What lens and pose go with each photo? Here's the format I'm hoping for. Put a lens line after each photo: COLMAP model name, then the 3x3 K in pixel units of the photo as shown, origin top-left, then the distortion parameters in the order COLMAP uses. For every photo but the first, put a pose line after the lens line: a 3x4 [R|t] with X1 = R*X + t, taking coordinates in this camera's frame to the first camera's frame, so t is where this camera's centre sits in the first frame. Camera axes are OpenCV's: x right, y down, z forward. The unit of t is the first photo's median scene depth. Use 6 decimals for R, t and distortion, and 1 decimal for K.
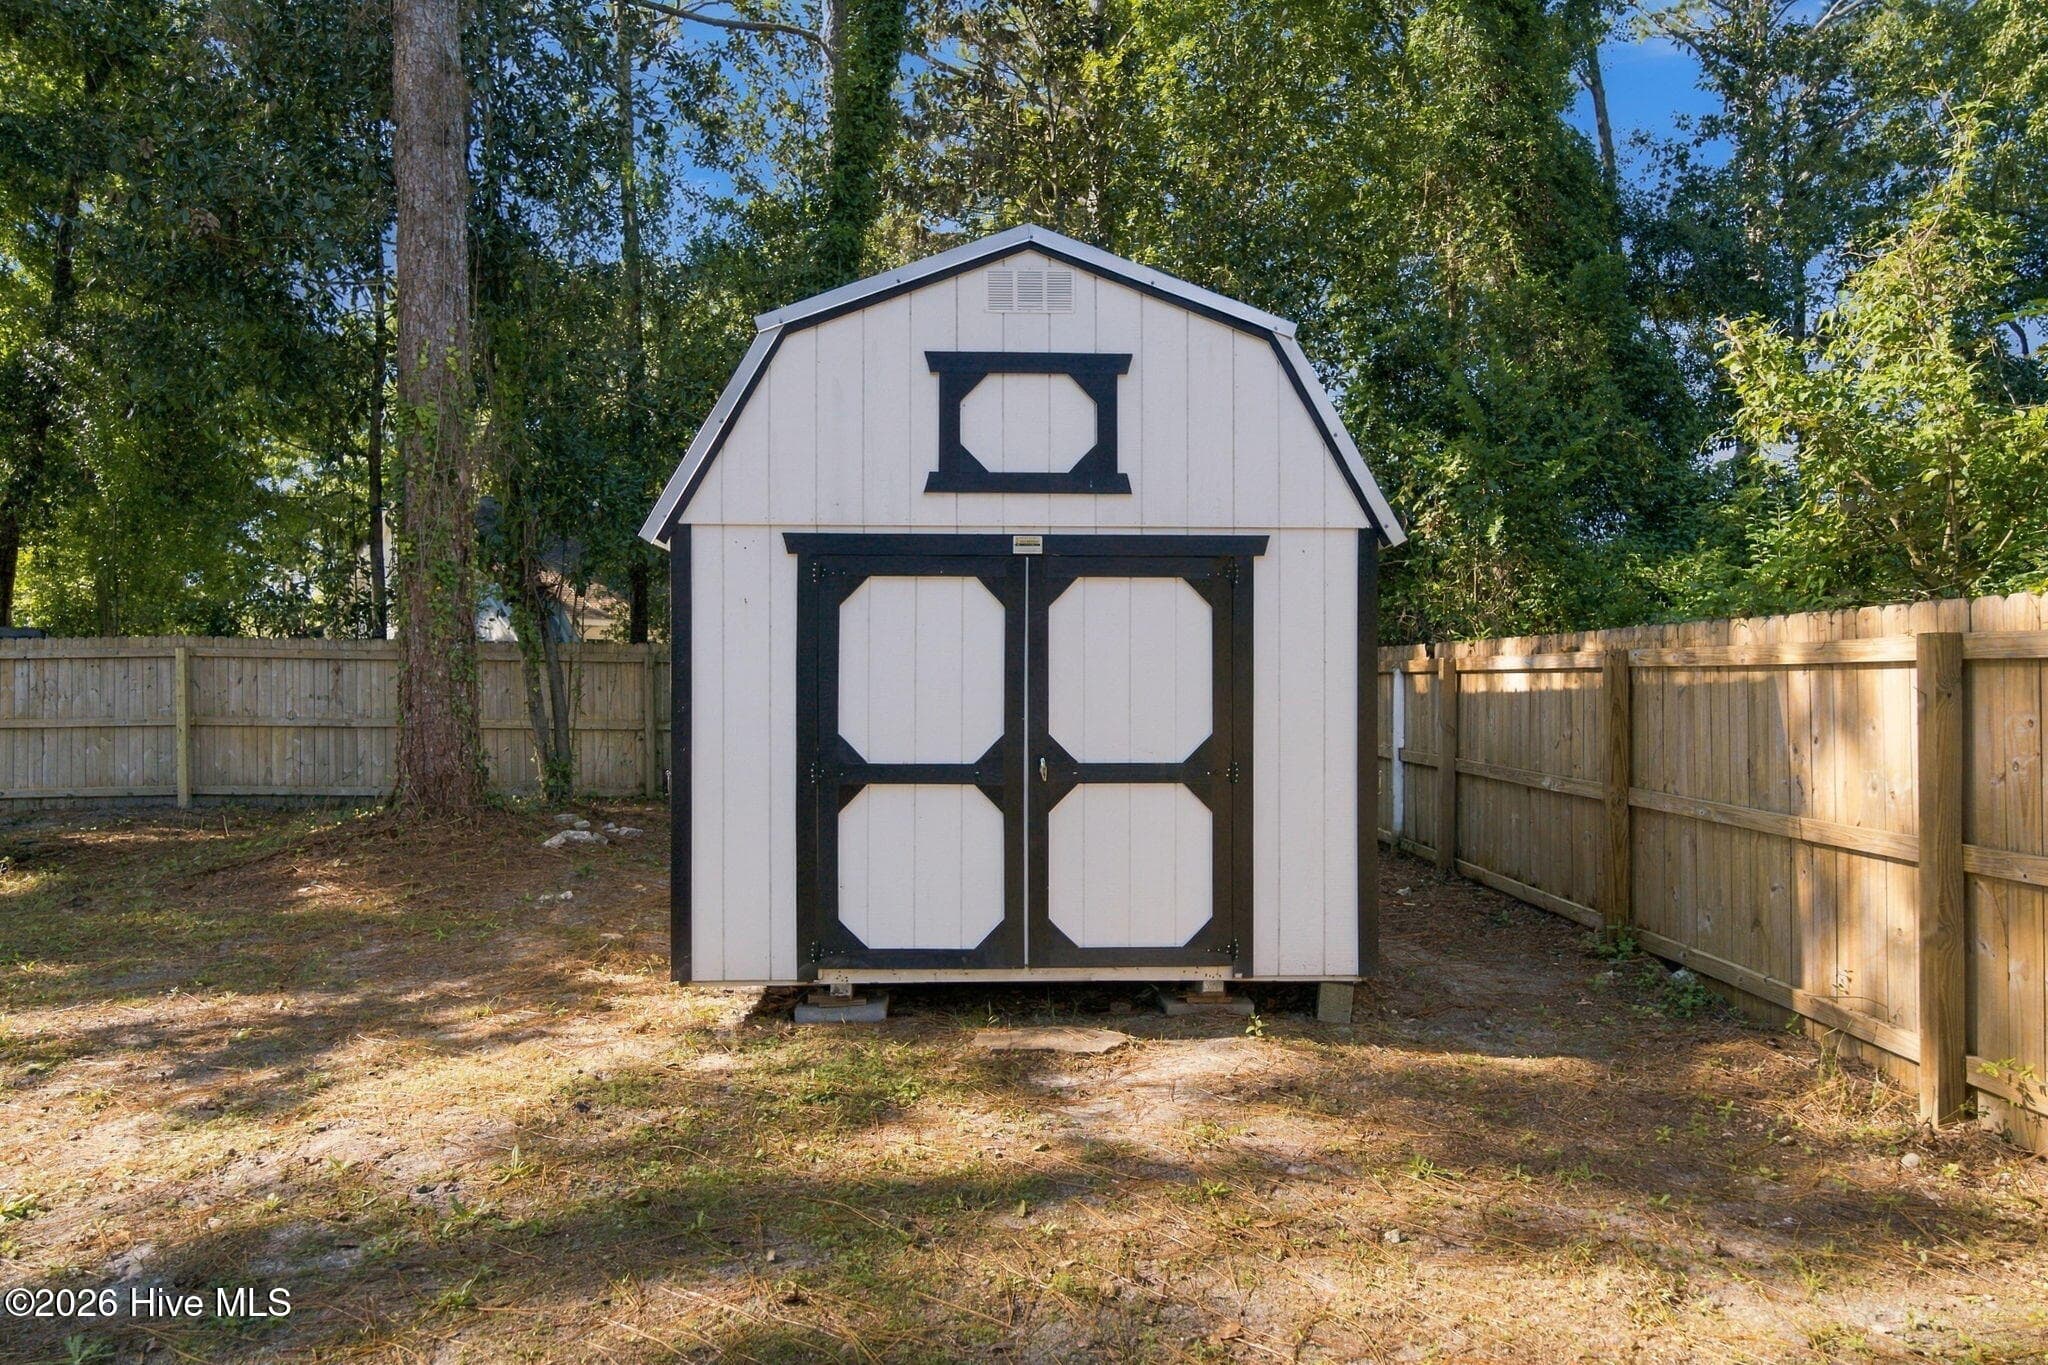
lens RADIAL K [[1232.1, 0, 1018.3], [0, 1232.1, 654.2], [0, 0, 1]] dist [0.004999, 0.001135]
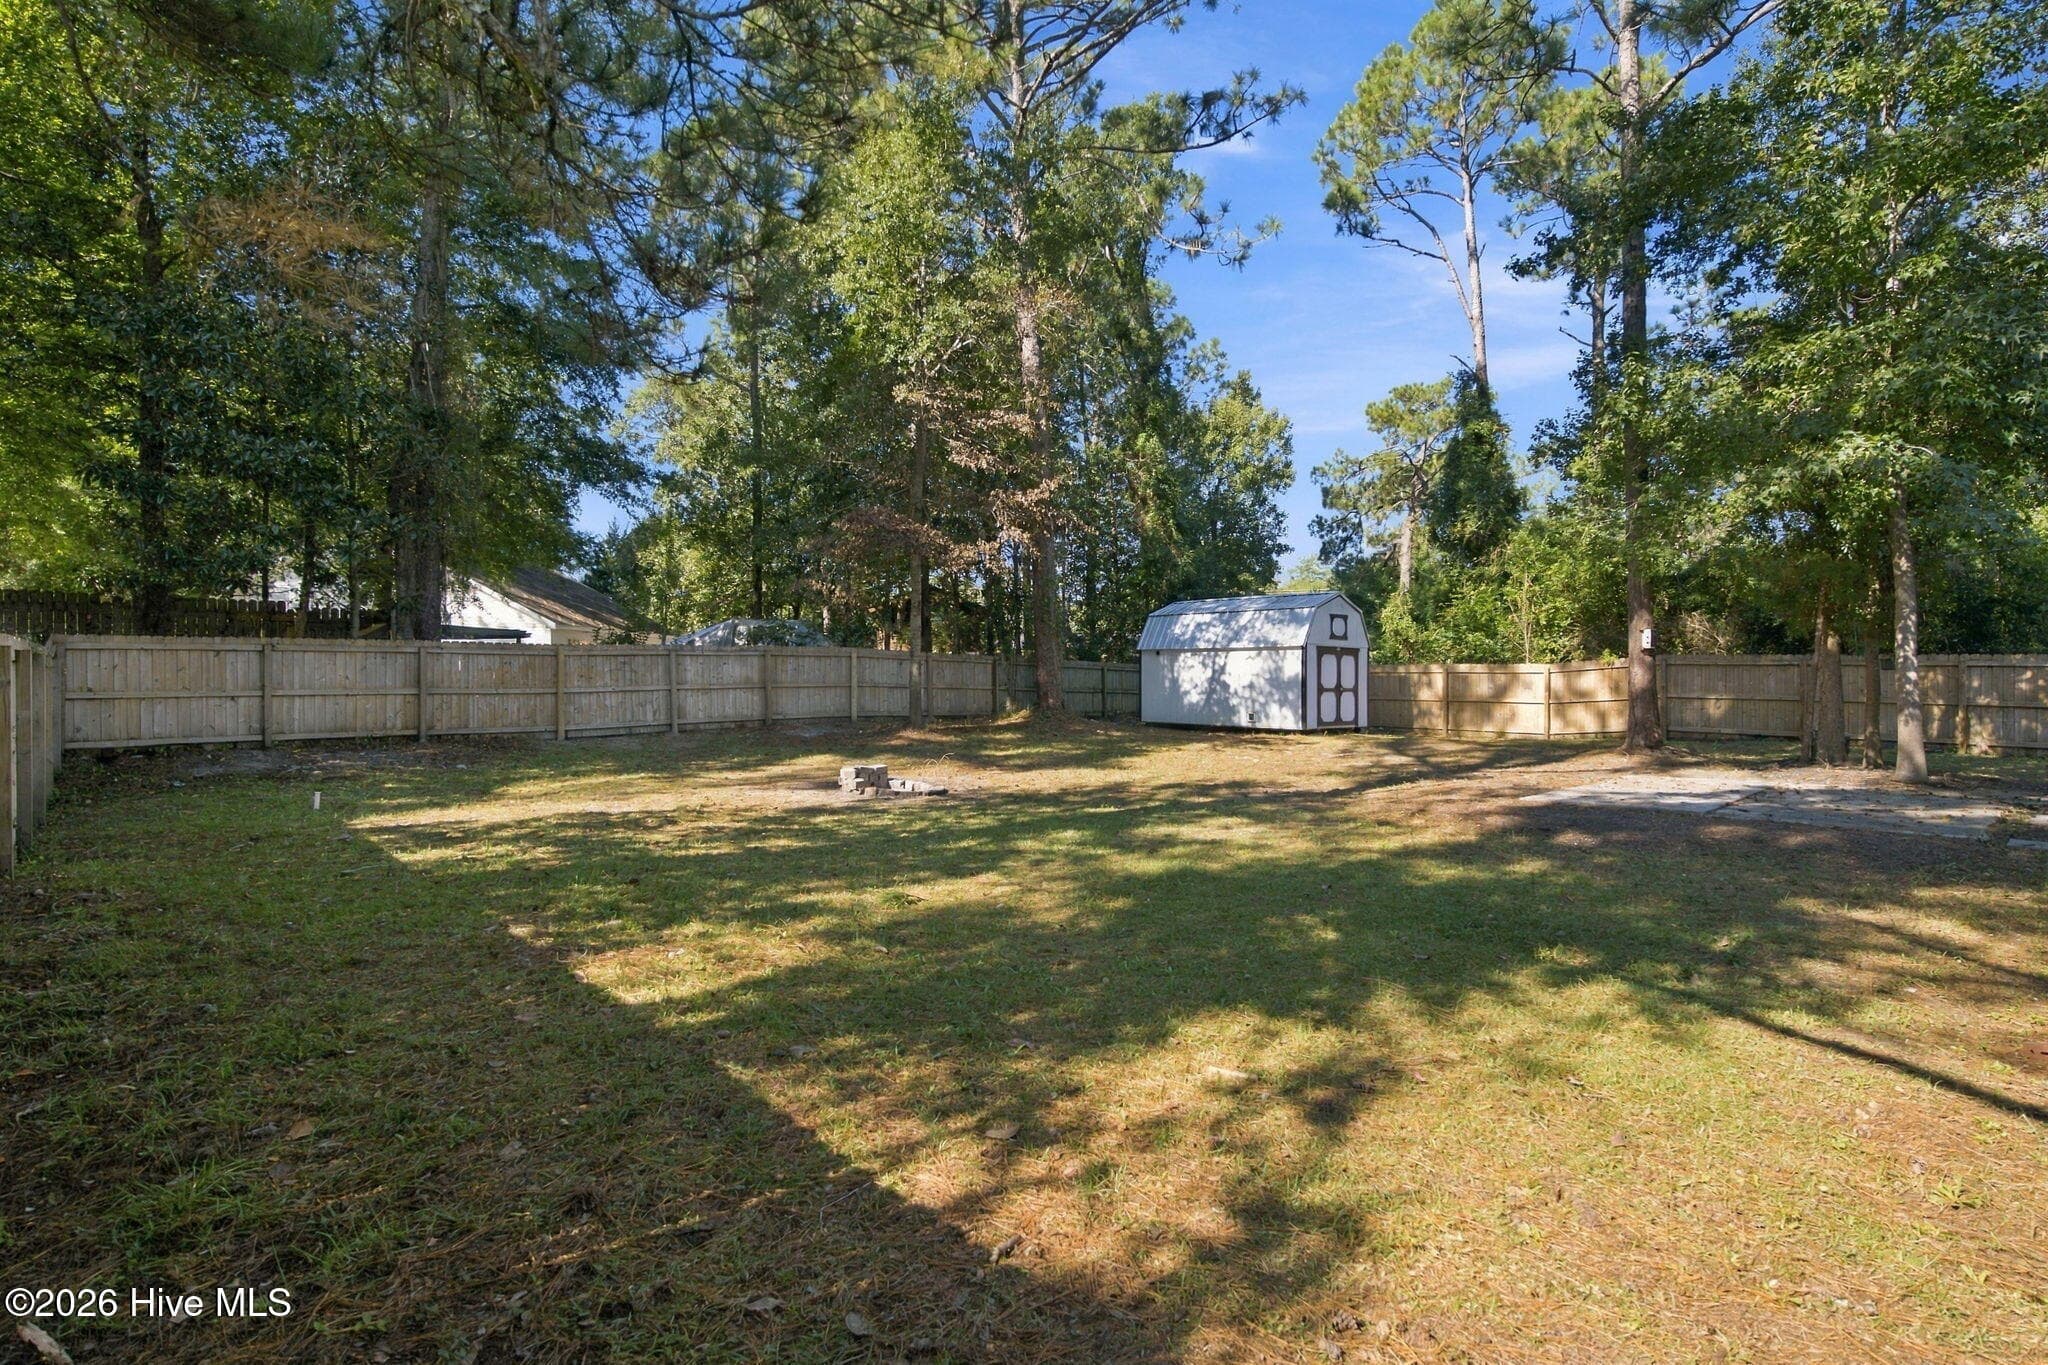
lens RADIAL K [[1030.1, 0, 1024.0], [0, 1030.1, 682.5], [0, 0, 1]] dist [-0.004722, 0.000112]
pose [[0.756446, -0.000809, 0.654056, -4.104852], [-0.010215, 0.999863, 0.013052, 0.016253], [-0.653977, -0.016554, 0.756334, -1.587615]]
